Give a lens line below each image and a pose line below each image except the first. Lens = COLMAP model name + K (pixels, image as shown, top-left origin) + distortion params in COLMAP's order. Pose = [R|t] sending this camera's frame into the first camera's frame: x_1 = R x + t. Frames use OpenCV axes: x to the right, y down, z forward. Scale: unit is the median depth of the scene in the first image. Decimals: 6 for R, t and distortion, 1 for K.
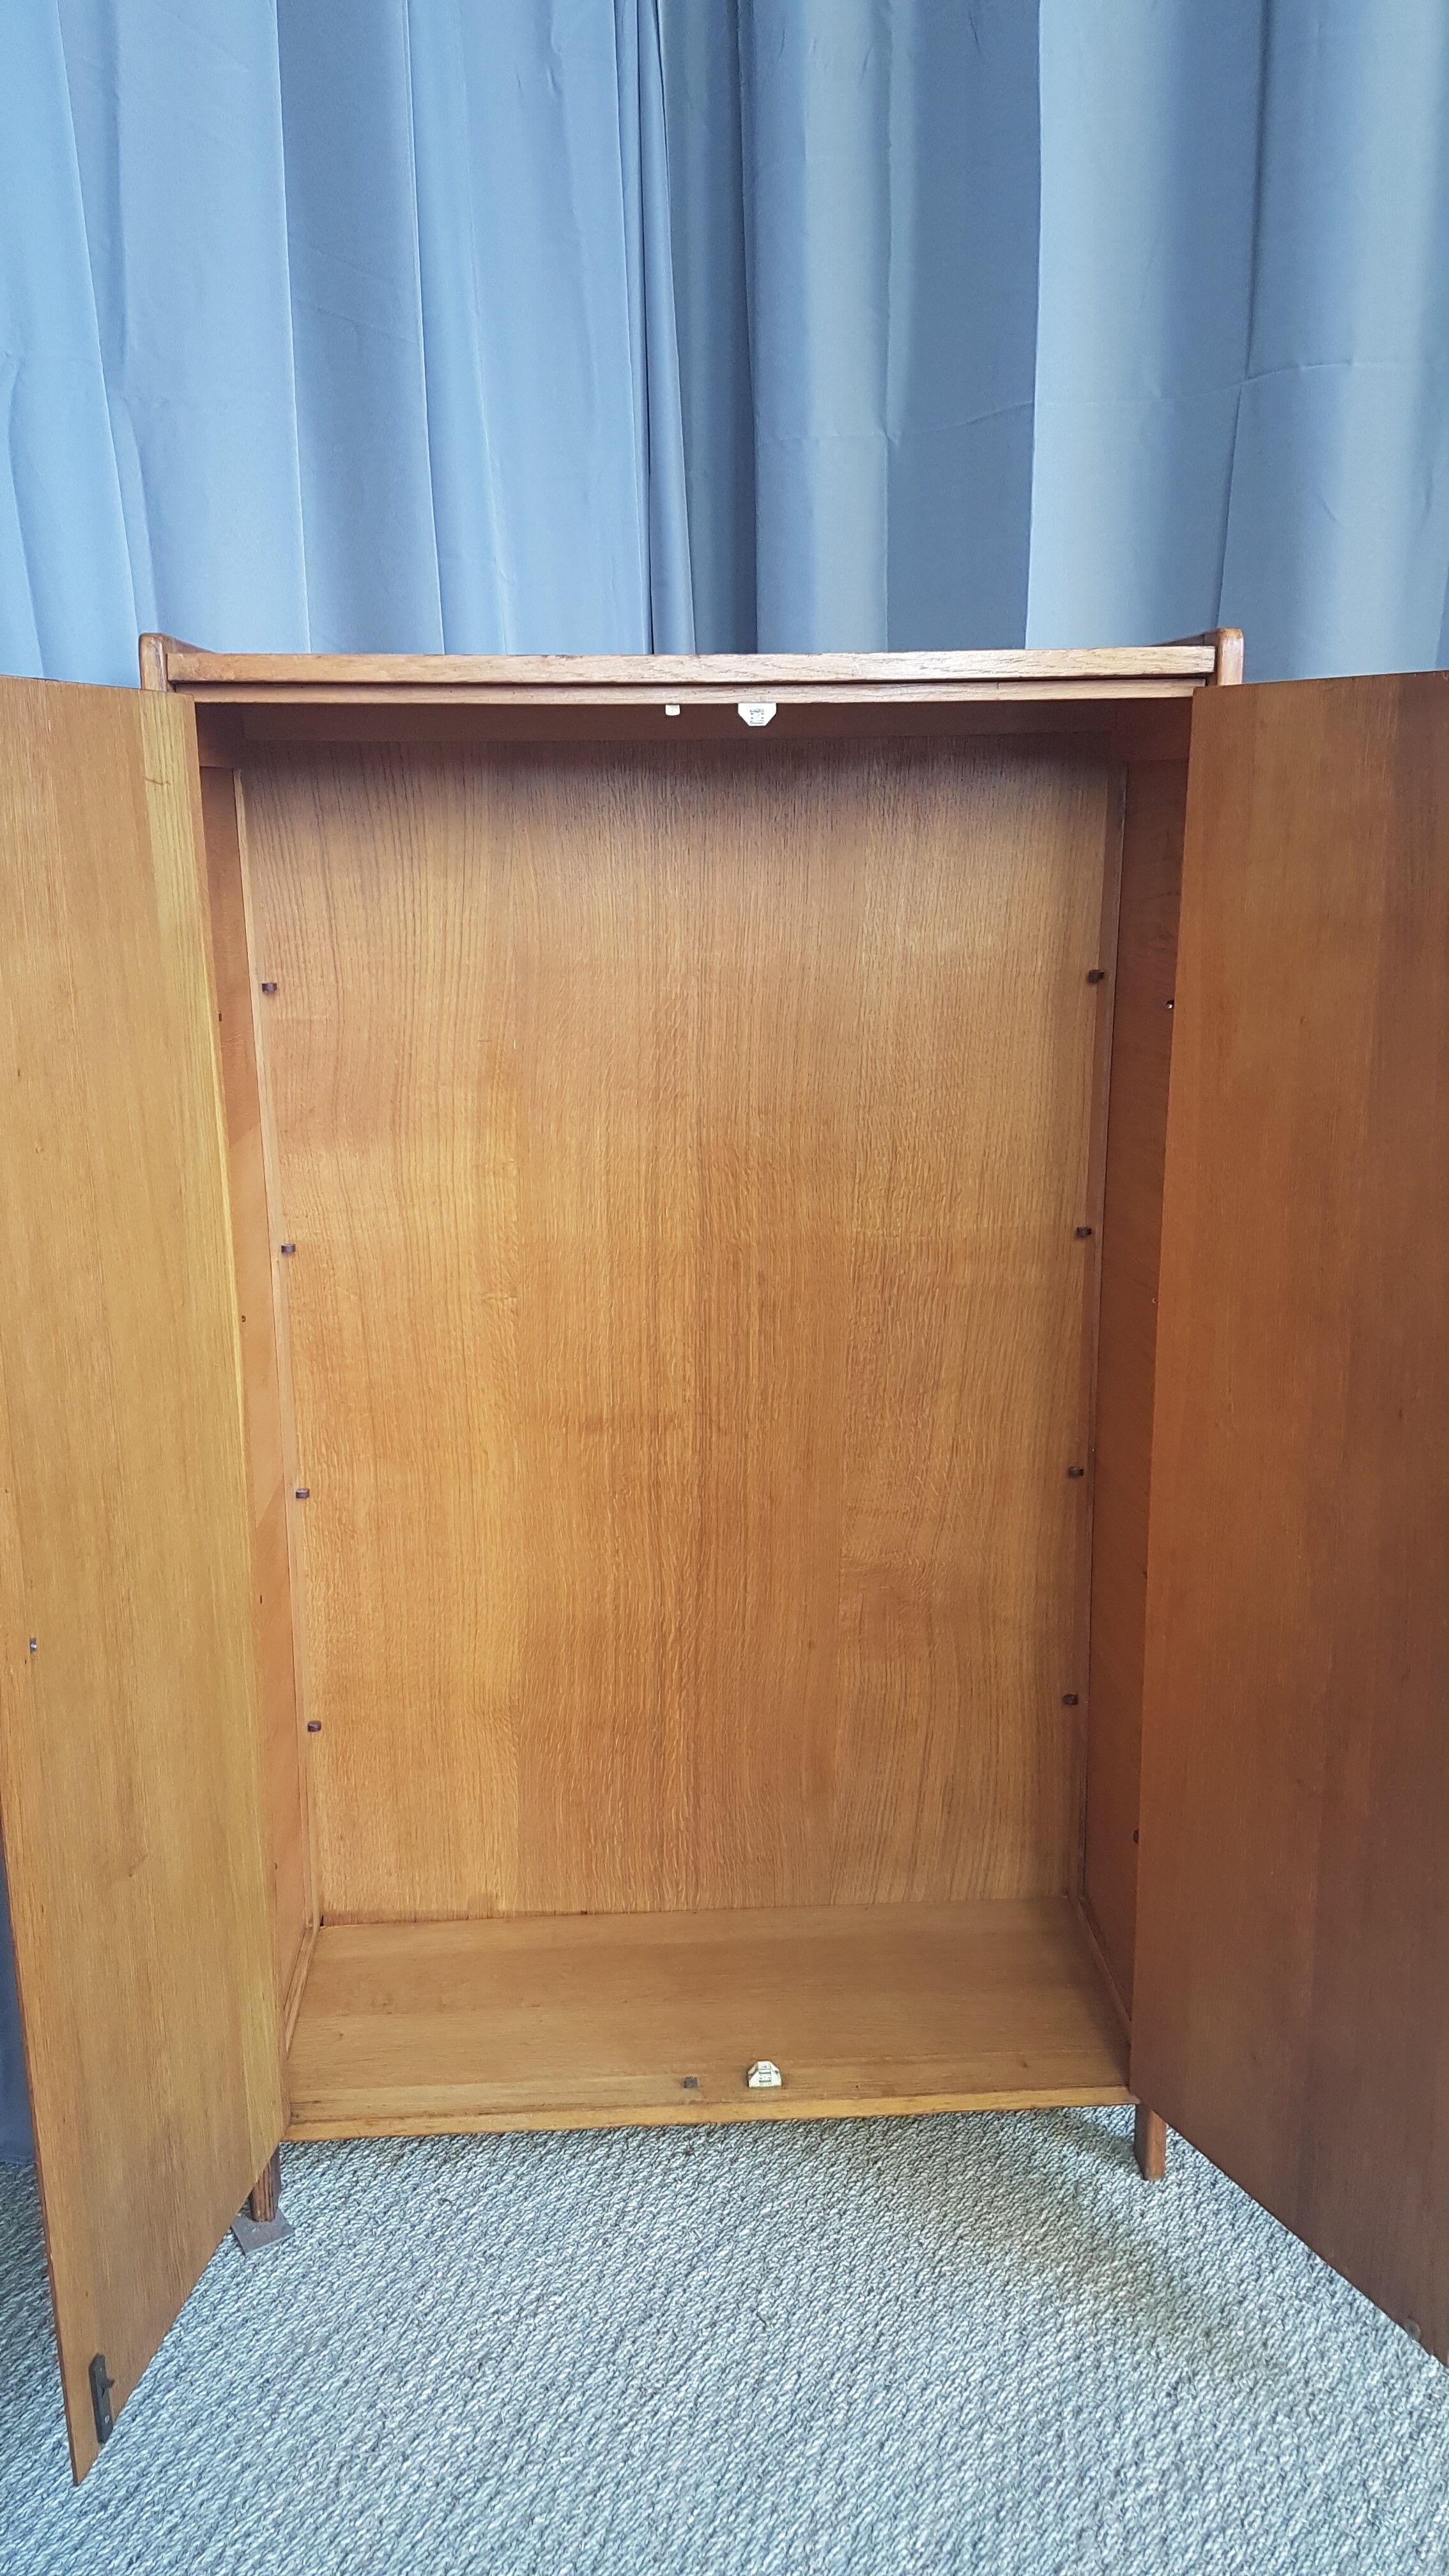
lens RADIAL K [[2091.0, 0, 708.2], [0, 2091.0, 1310.0], [0, 0, 1]] dist [0.034738, -0.027429]
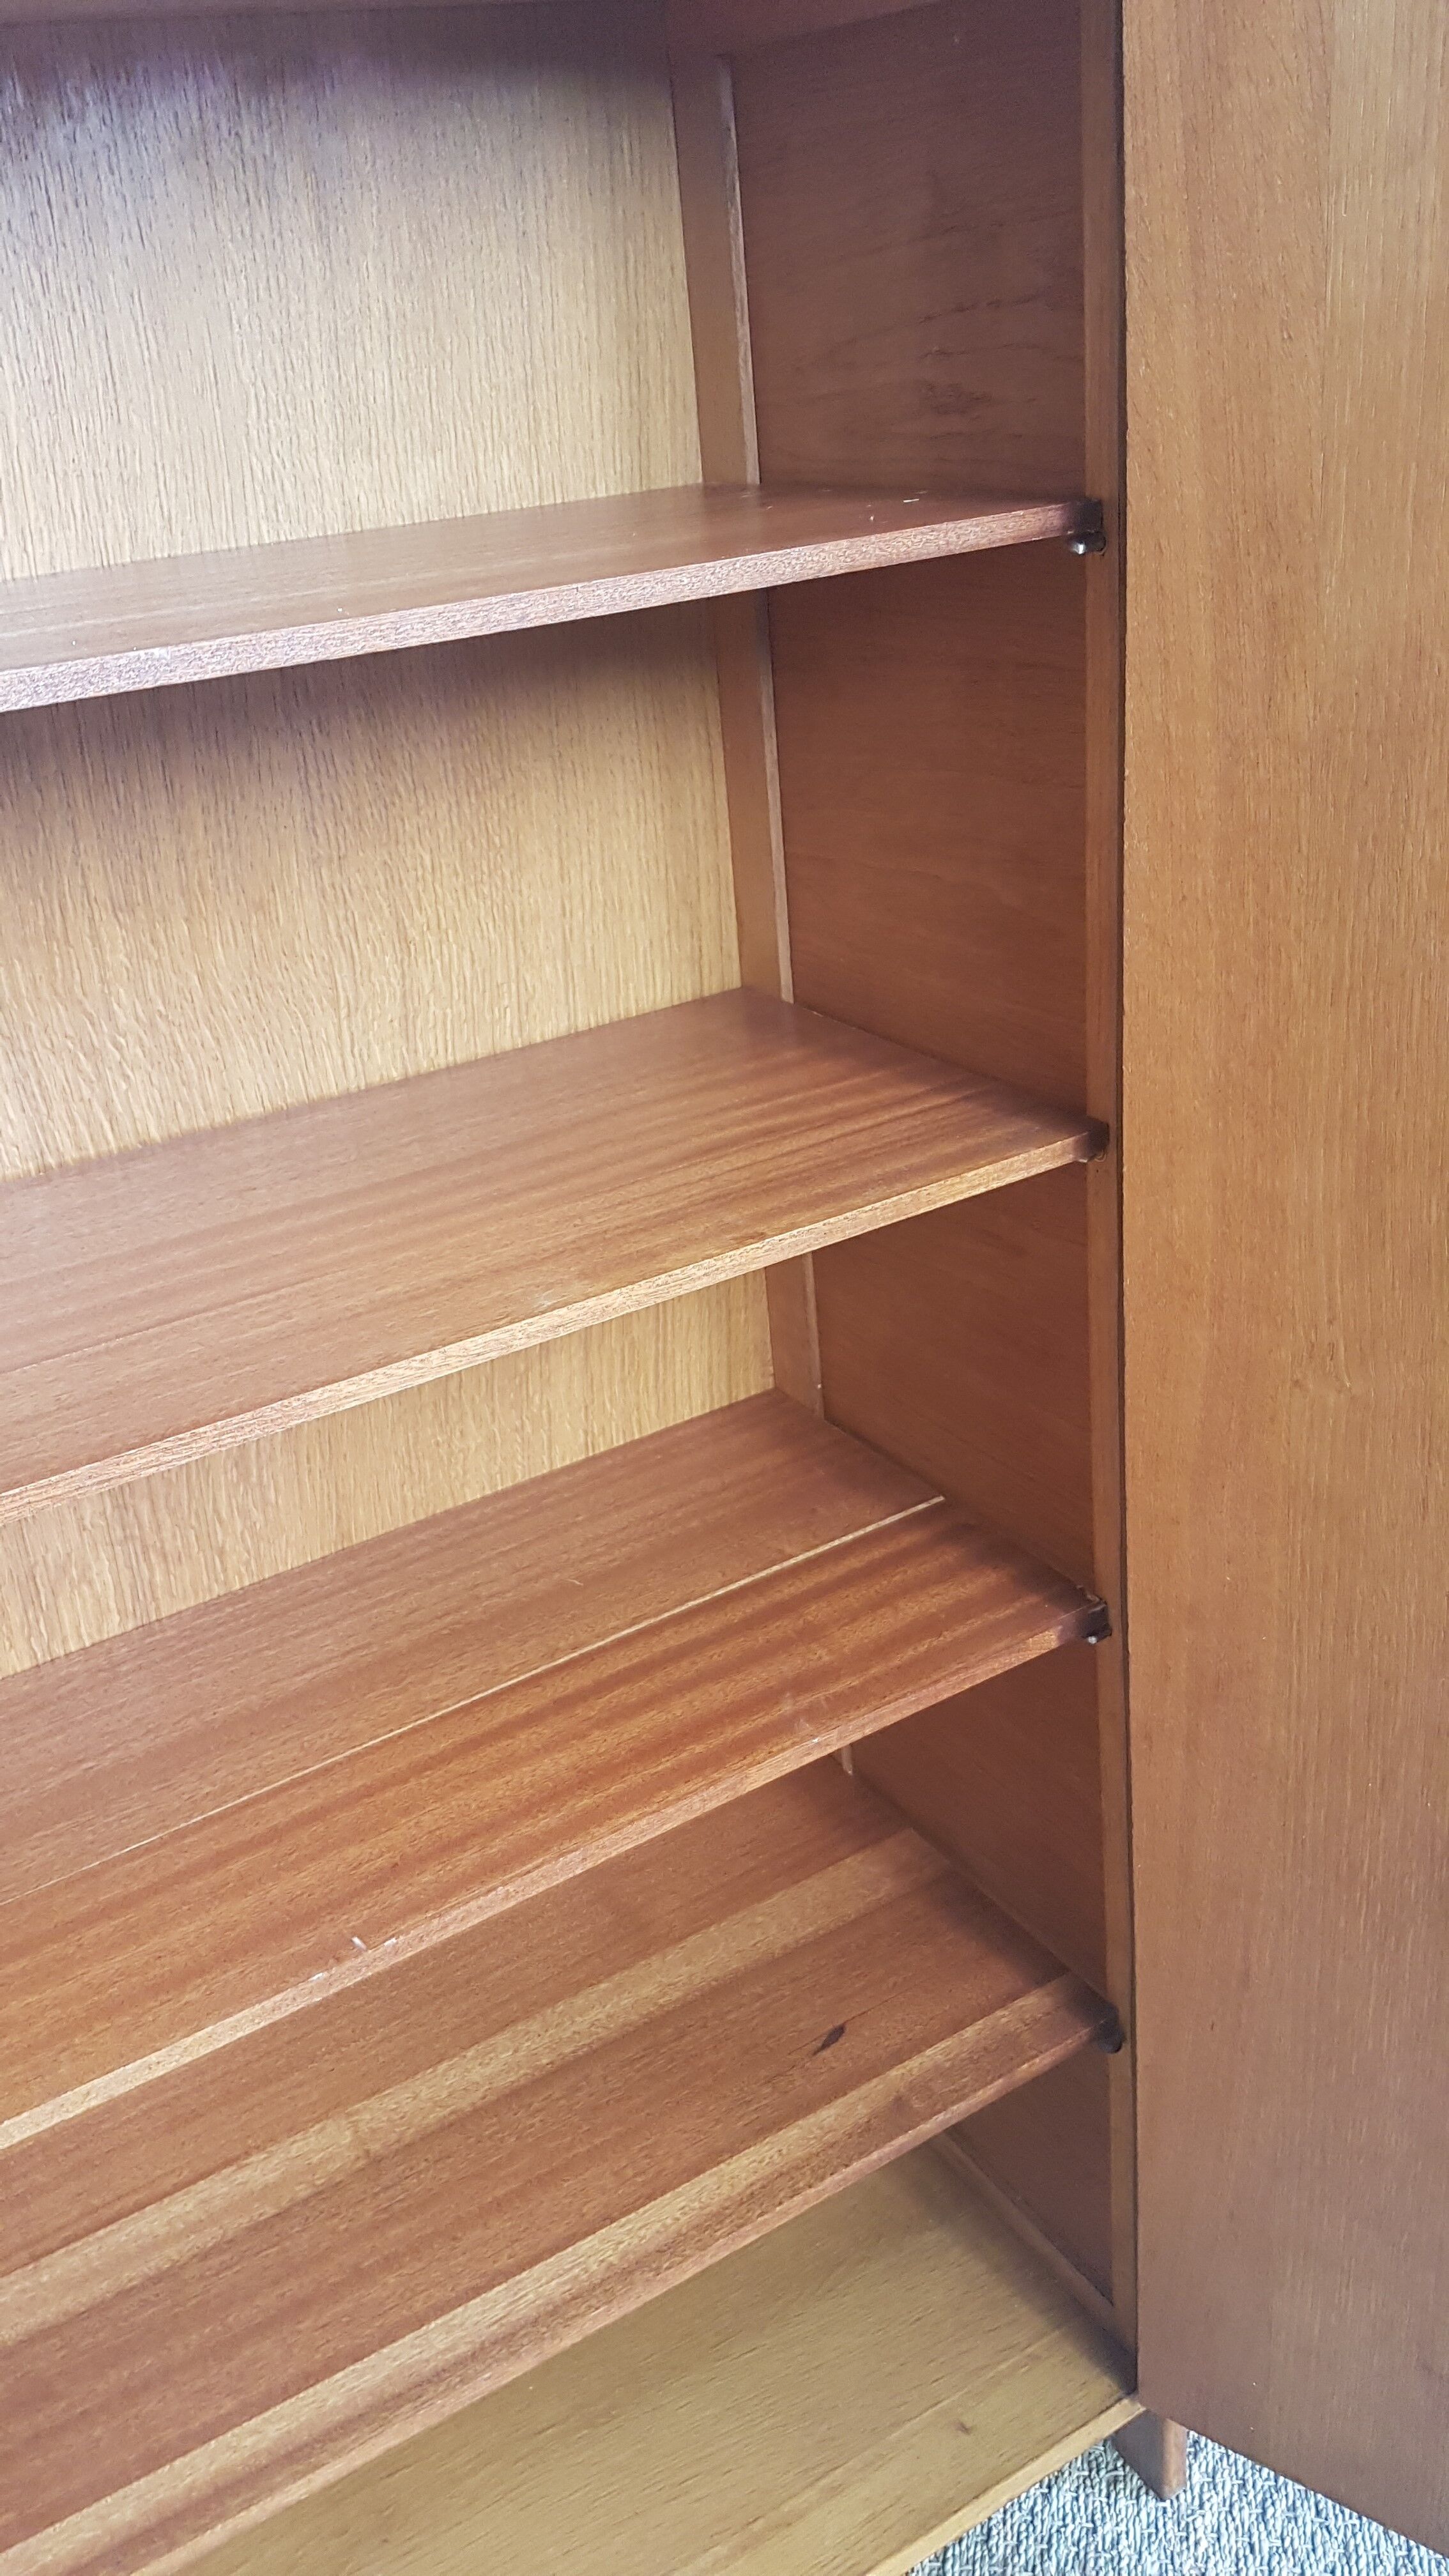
lens RADIAL K [[2091.0, 0, 743.4], [0, 2091.0, 1273.6], [0, 0, 1]] dist [0.034738, -0.027429]
pose [[0.870278, -0.253707, 0.422195, -0.076807], [0.186805, 0.963113, 0.193693, -0.087185], [-0.455763, -0.089698, 0.885570, 0.557966]]
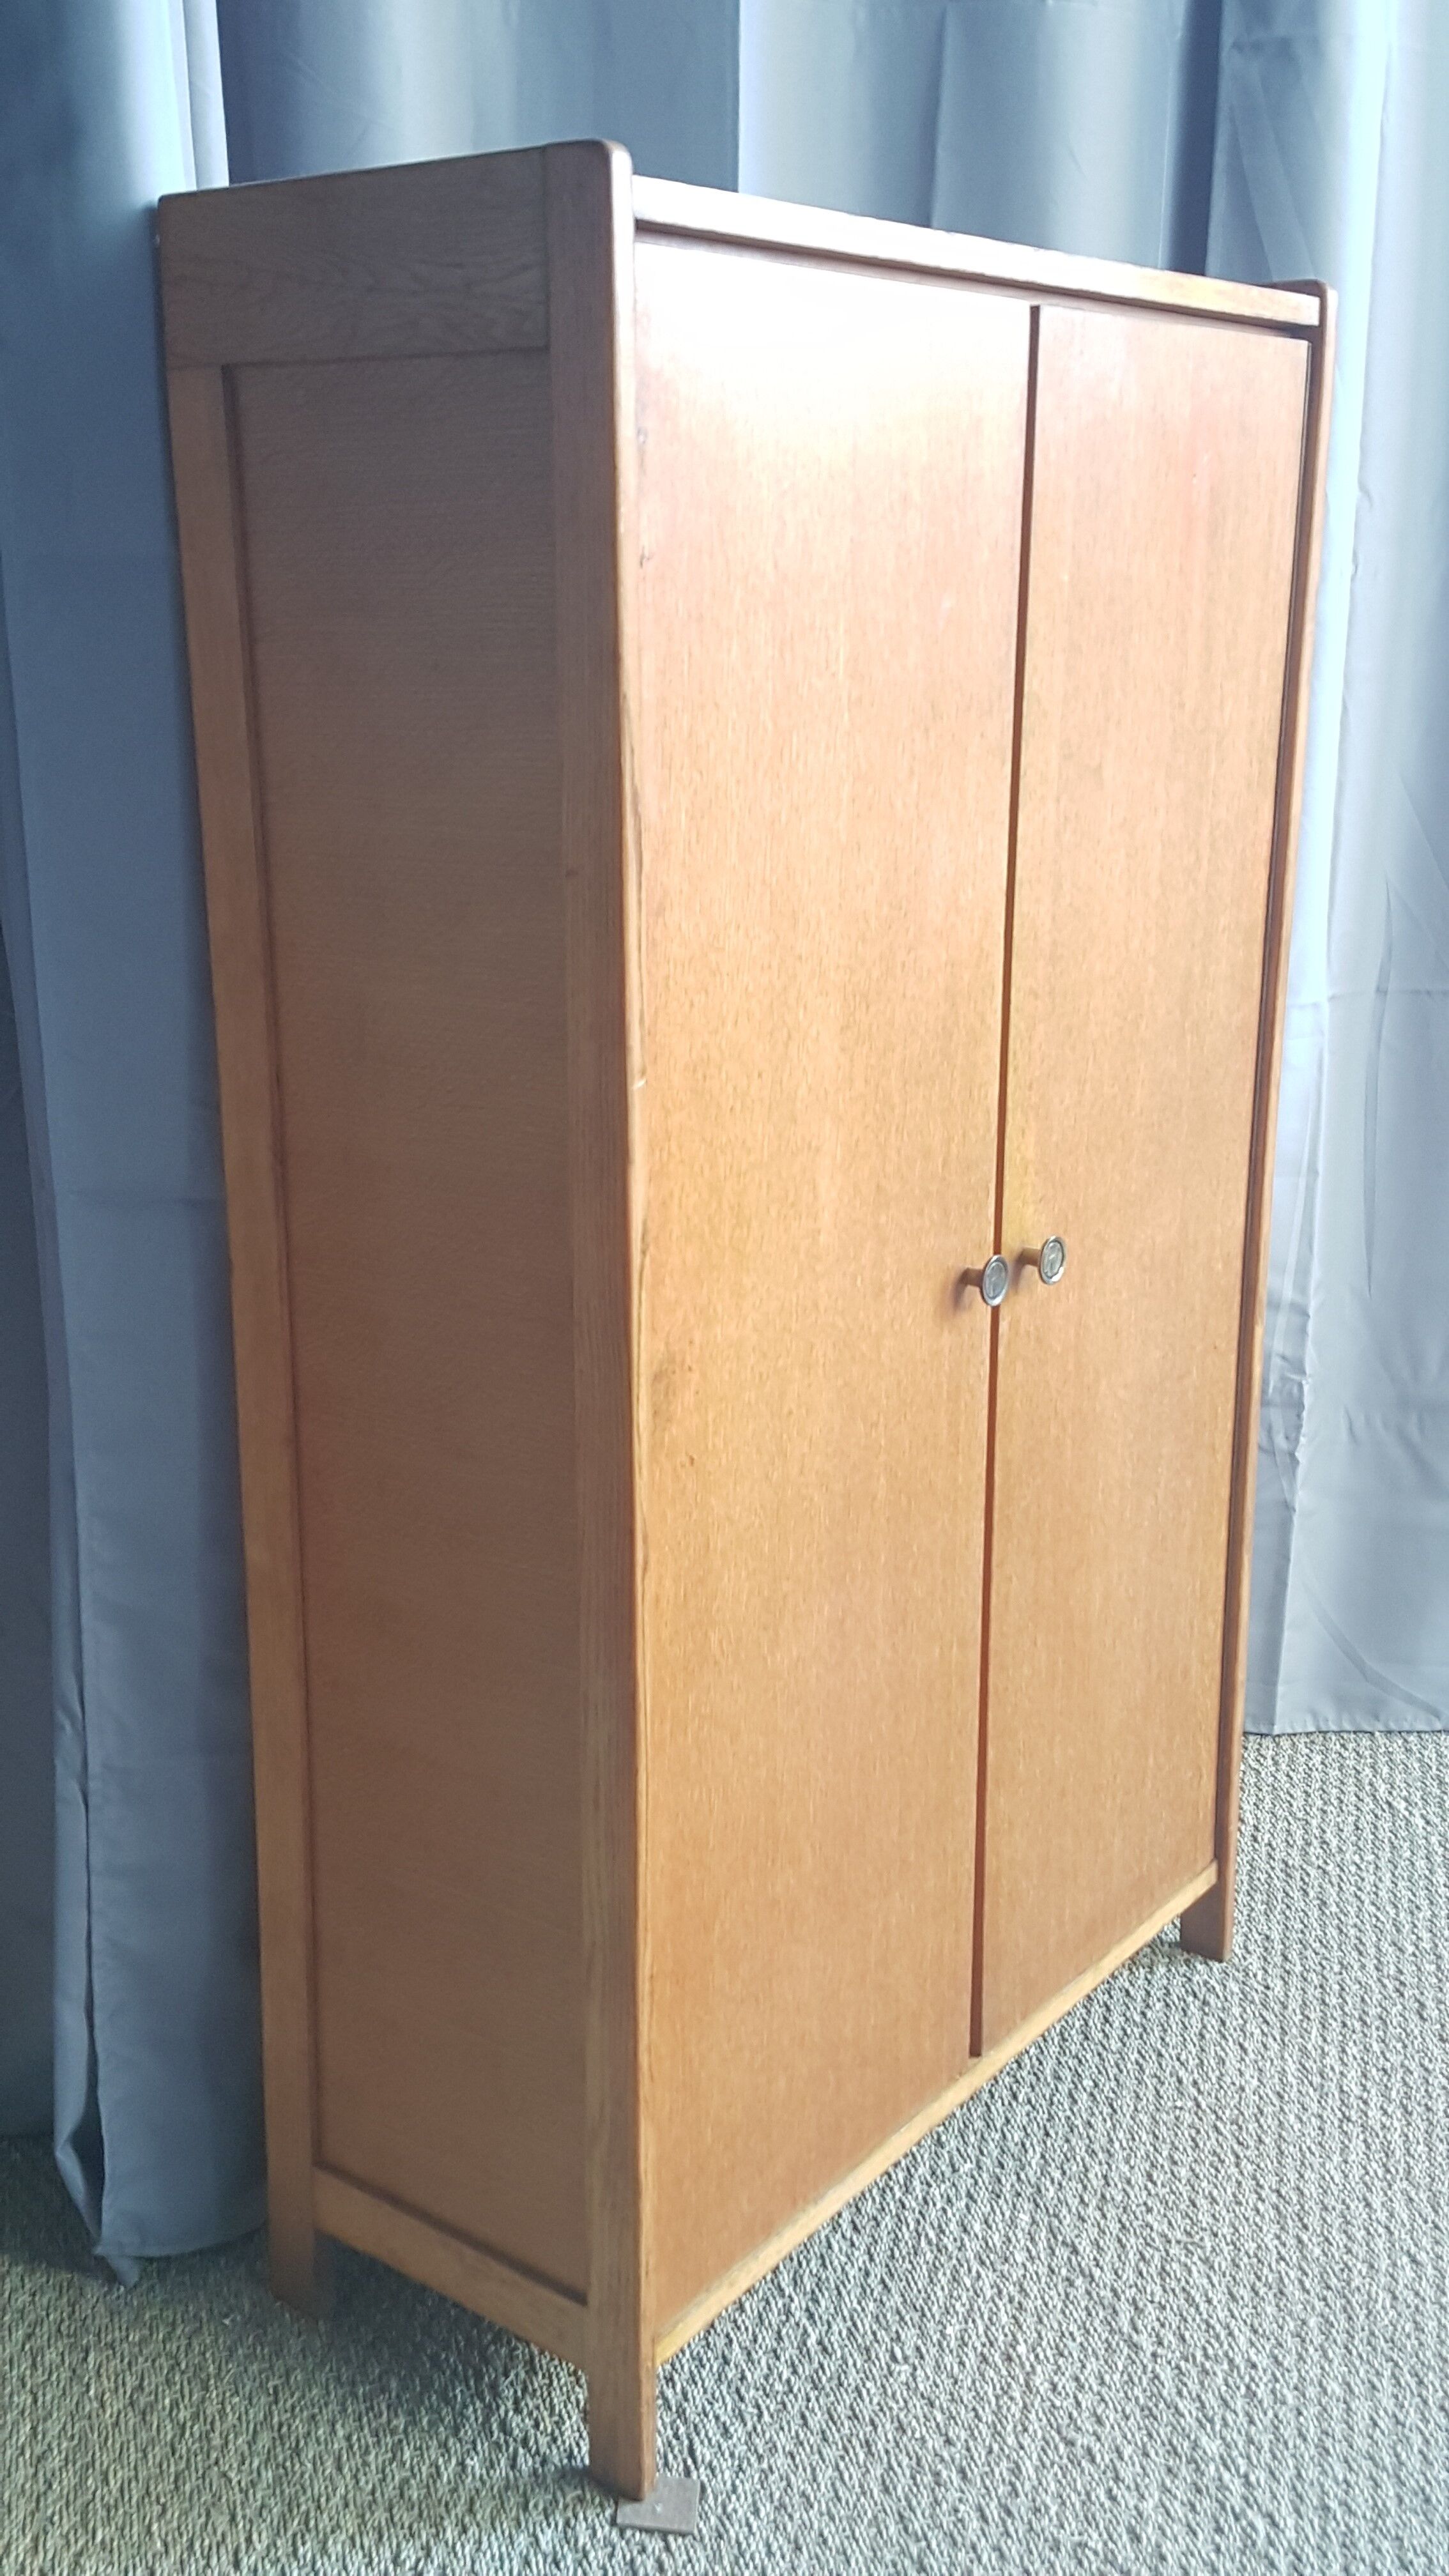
lens RADIAL K [[2649.4, 0, 699.9], [0, 2649.4, 1320.9], [0, 0, 1]] dist [0.051453, 0.000000]
pose [[0.639041, -0.198735, 0.743055, -0.806411], [0.180008, 0.977858, 0.106724, -0.038493], [-0.747812, 0.065555, 0.660666, 0.386778]]
